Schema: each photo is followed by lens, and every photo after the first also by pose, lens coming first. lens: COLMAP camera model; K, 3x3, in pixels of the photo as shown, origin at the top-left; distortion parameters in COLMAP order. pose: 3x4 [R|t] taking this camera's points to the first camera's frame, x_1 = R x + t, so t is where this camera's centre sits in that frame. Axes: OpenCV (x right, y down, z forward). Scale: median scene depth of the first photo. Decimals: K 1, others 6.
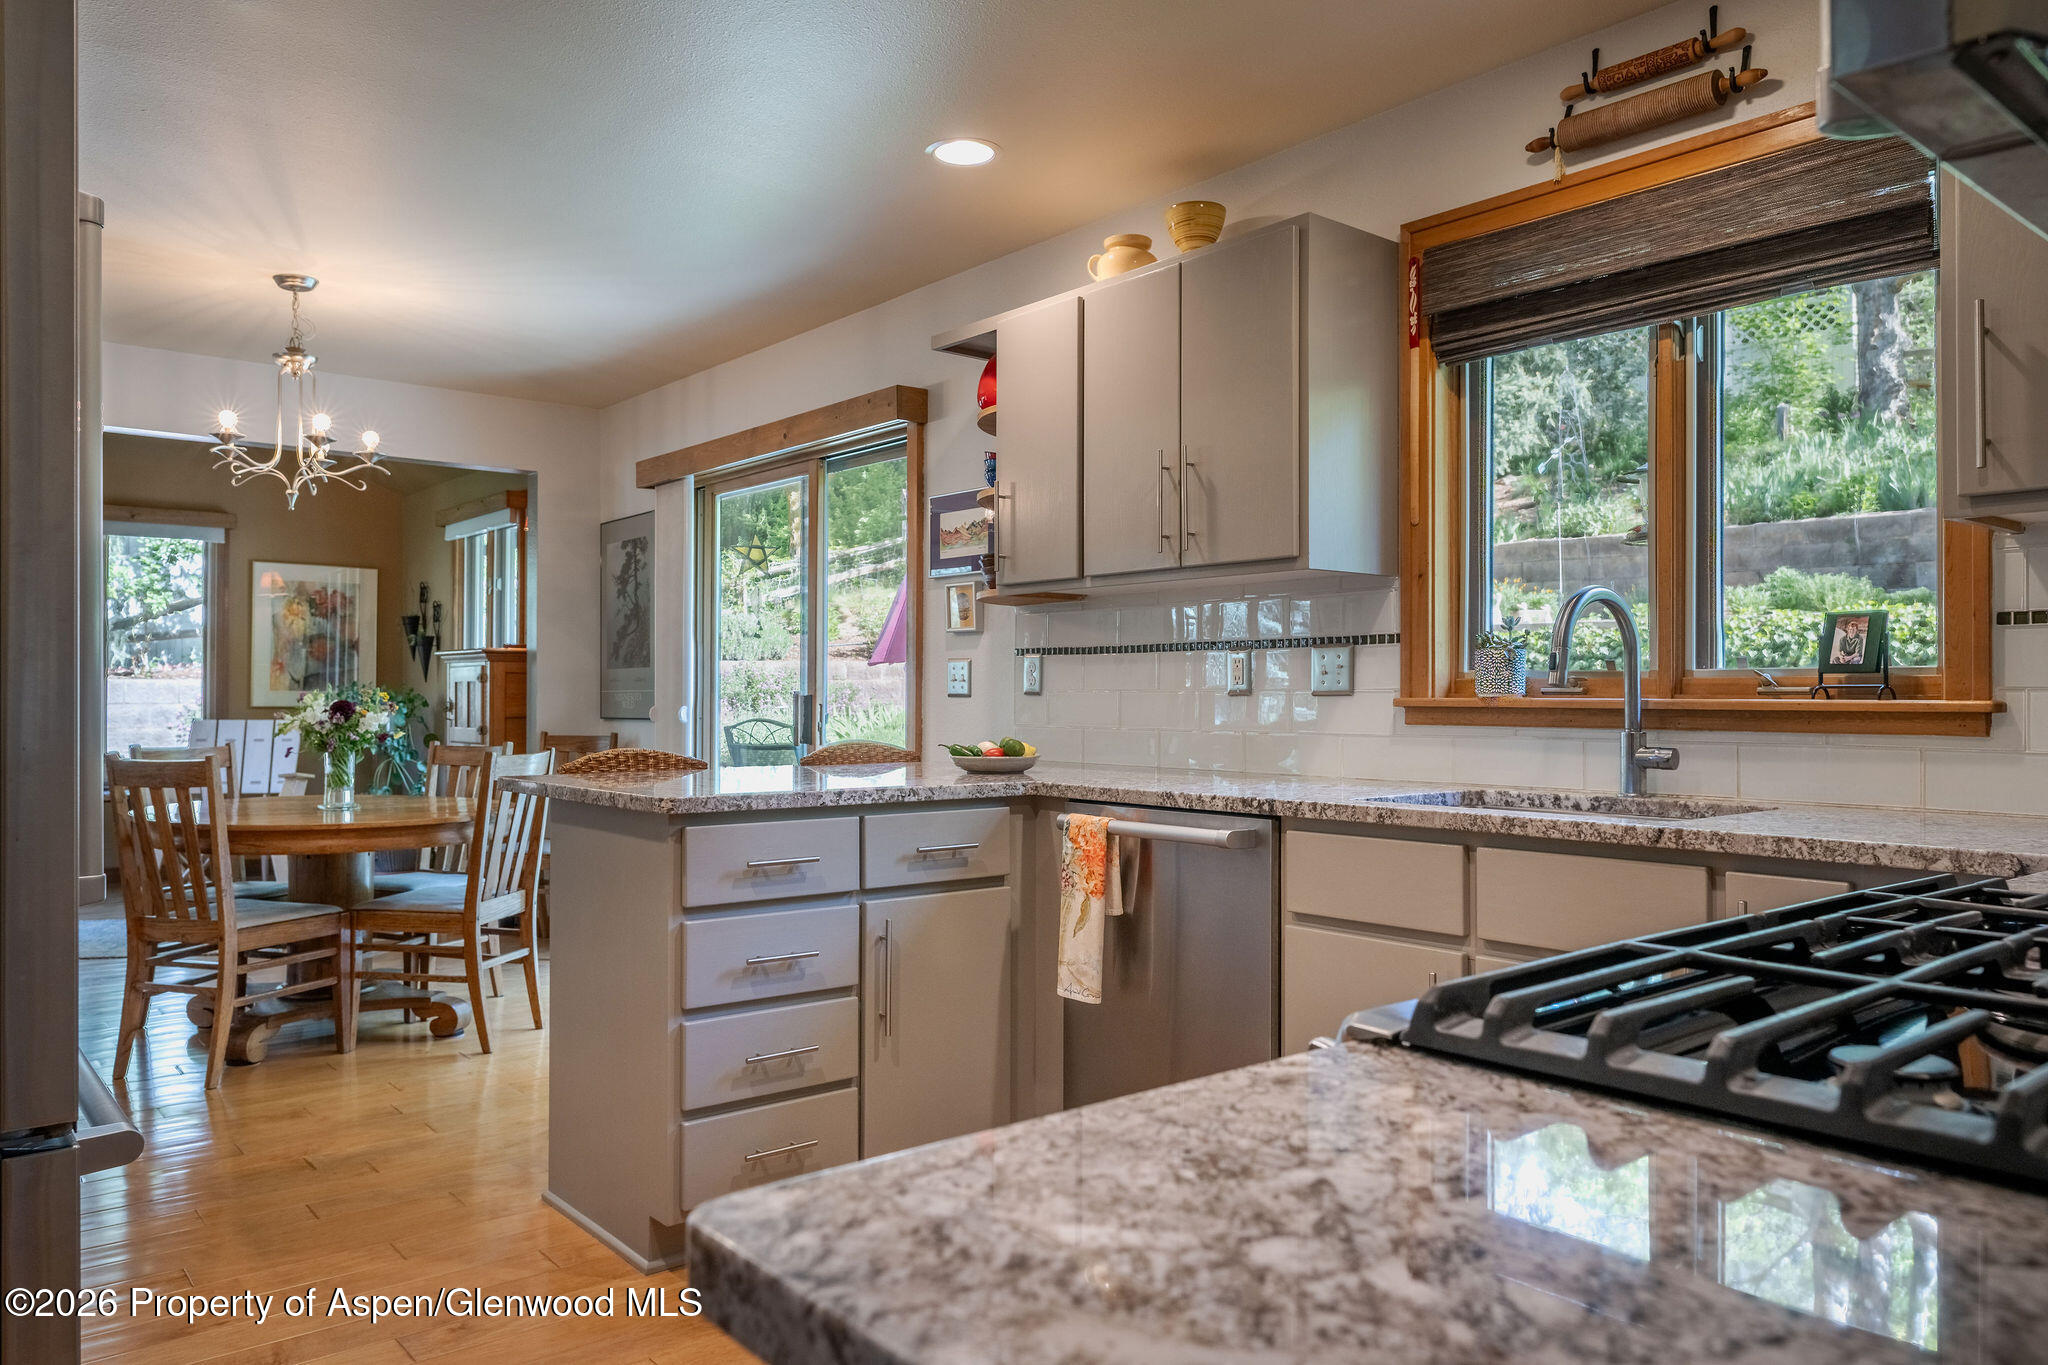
lens RADIAL K [[1403.3, 0, 1024.0], [0, 1403.3, 682.5], [0, 0, 1]] dist [0.001812, 0.001061]
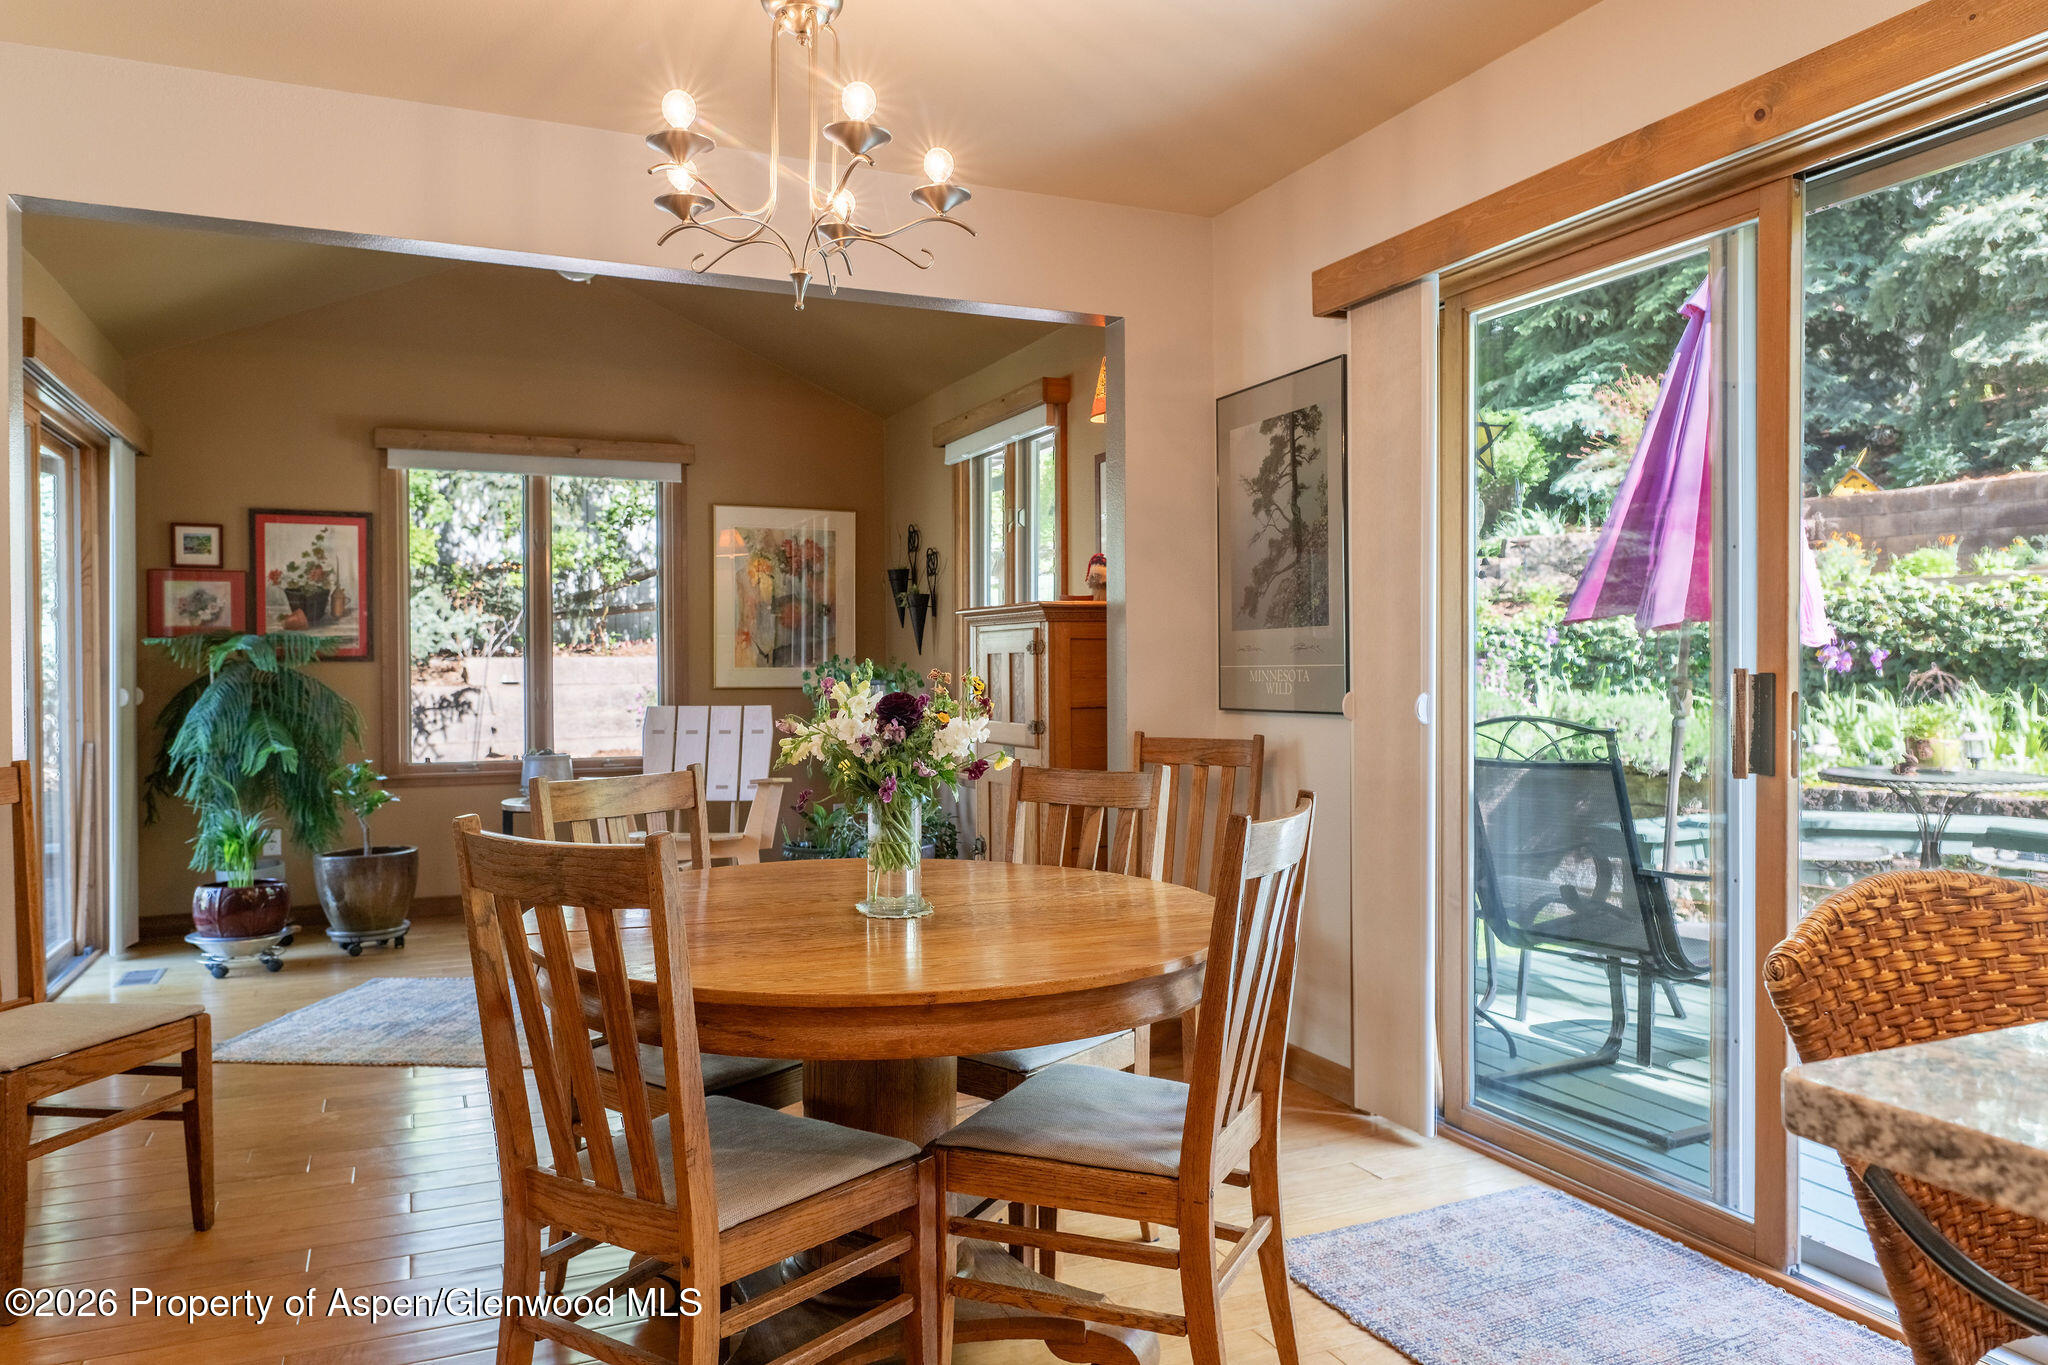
lens RADIAL K [[1379.0, 0, 1024.0], [0, 1379.0, 682.5], [0, 0, 1]] dist [-0.032246, 0.001537]
pose [[0.962697, -0.004672, -0.270543, -0.220406], [0.010260, 0.999762, 0.019247, 0.000372], [0.270389, -0.021305, 0.962515, 0.387046]]
